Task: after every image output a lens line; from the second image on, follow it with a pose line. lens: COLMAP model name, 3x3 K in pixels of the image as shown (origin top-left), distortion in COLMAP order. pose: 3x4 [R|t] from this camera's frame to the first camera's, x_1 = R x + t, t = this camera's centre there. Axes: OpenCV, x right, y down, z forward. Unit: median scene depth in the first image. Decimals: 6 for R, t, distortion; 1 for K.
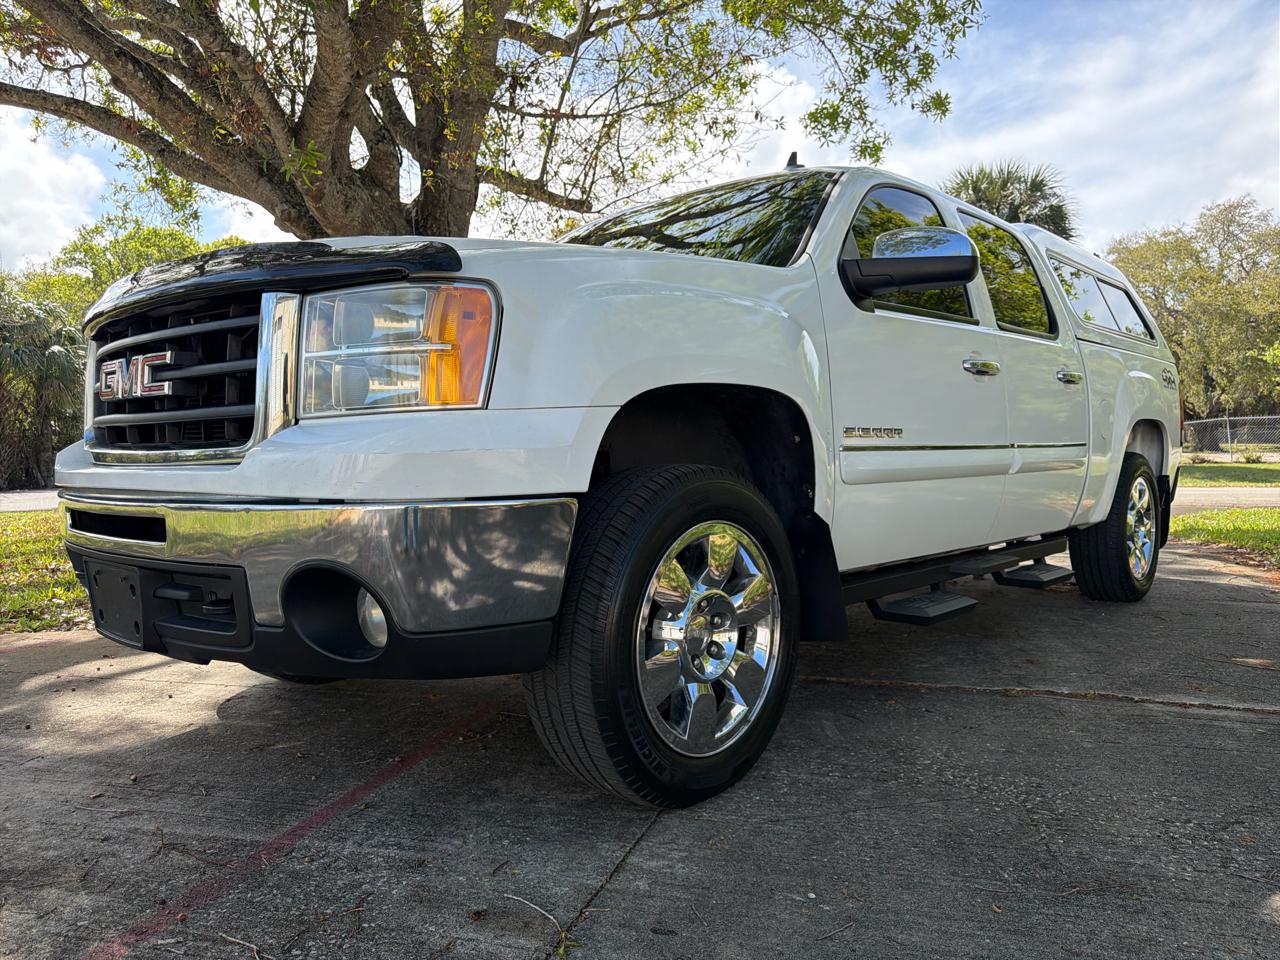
lens RADIAL K [[893.7, 0, 641.3], [0, 893.7, 464.6], [0, 0, 1]] dist [0.027567, -0.039458]
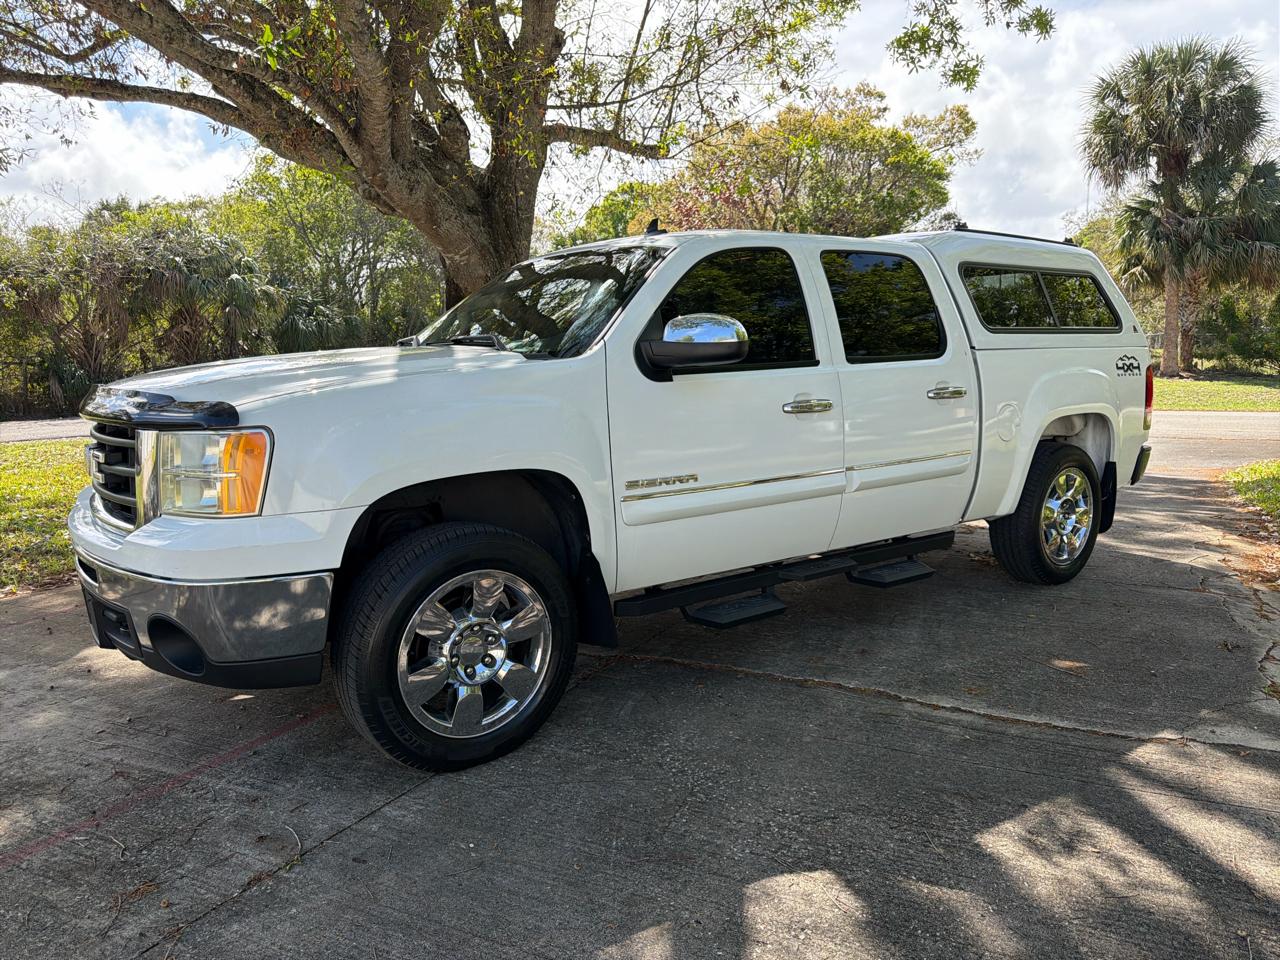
lens RADIAL K [[890.9, 0, 637.9], [0, 890.9, 466.6], [0, 0, 1]] dist [0.004858, -0.006905]
pose [[0.983807, 0.016353, -0.178482, 0.532301], [0.003590, 0.993831, 0.110846, -0.231690], [0.179194, -0.109691, 0.977680, -0.249796]]
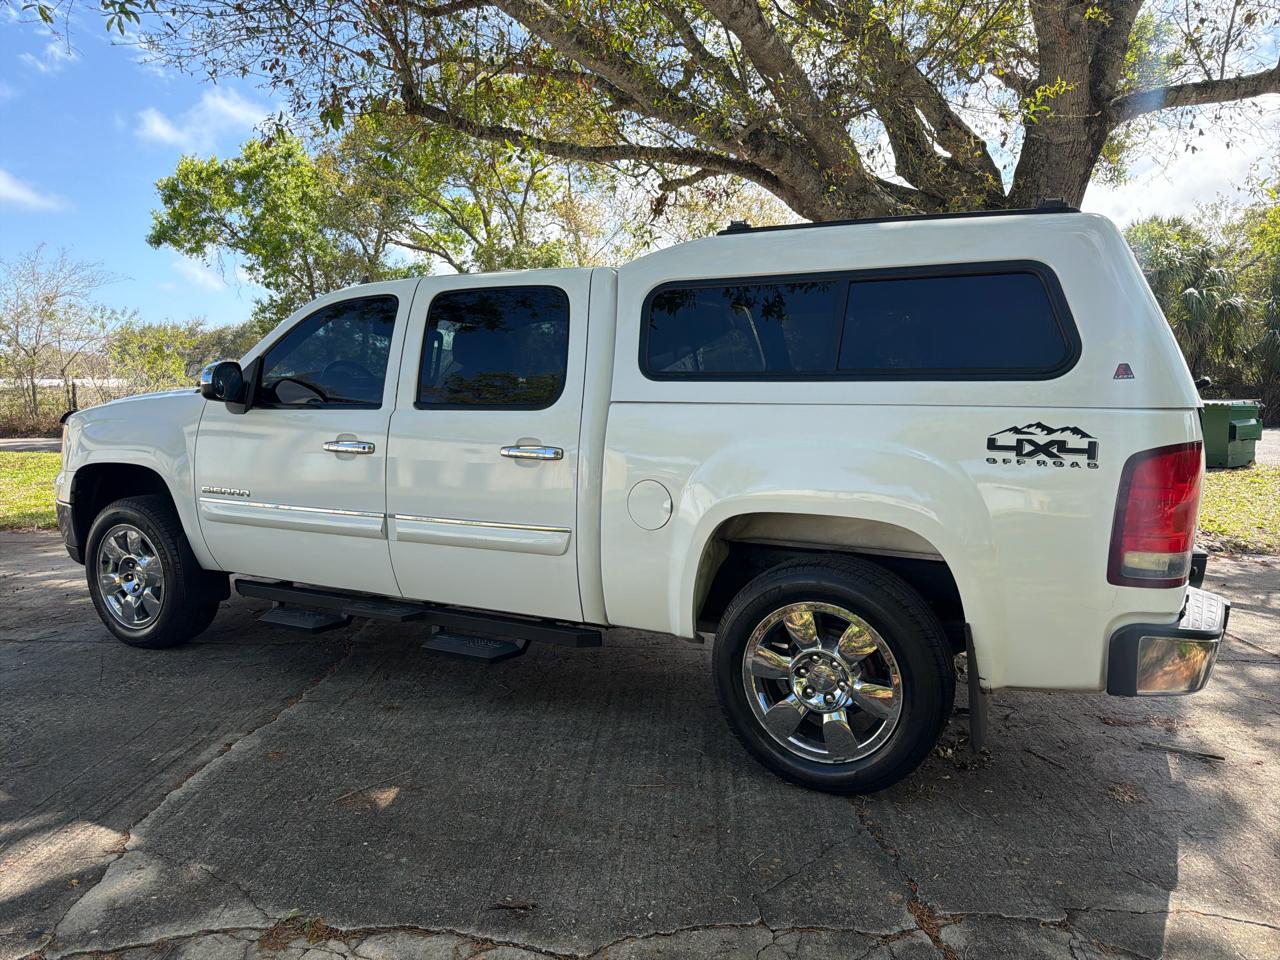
lens RADIAL K [[890.1, 0, 674.1], [0, 890.1, 488.4], [0, 0, 1]] dist [0.038354, -0.055698]
pose [[0.292905, 0.126790, -0.947698, 2.408988], [-0.021147, 0.991785, 0.126153, -0.314093], [0.955908, -0.016910, 0.293181, 1.548775]]
